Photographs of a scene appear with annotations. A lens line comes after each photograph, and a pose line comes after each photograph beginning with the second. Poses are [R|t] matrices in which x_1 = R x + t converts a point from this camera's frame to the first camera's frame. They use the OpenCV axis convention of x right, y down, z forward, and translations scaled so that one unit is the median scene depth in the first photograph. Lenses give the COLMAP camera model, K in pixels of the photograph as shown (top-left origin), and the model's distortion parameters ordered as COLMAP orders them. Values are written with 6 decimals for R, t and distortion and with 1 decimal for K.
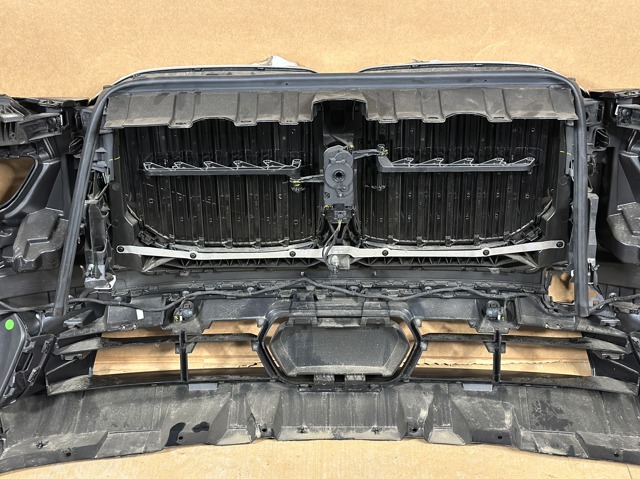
lens RADIAL K [[867.5, 0, 320.0], [0, 867.5, 239.5], [0, 0, 1]] dist [0.171943, -0.348559]
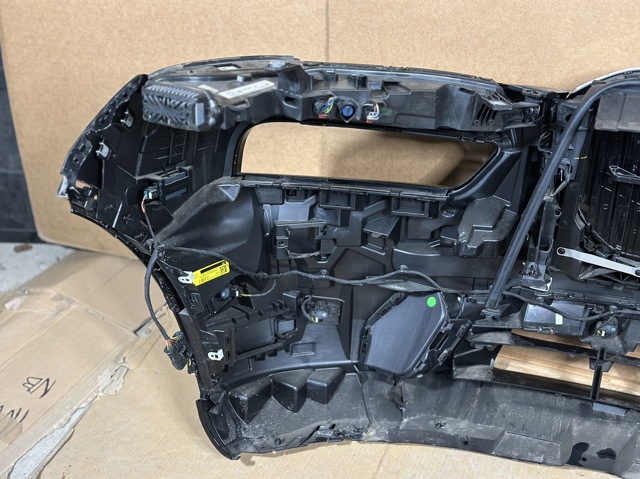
lens RADIAL K [[867.5, 0, 320.0], [0, 867.5, 239.5], [0, 0, 1]] dist [0.171943, -0.348559]
pose [[0.924342, 0.189789, -0.331018, -0.153683], [-0.177951, 0.981823, 0.066013, -0.017178], [0.337529, -0.002114, 0.941313, 0.014886]]
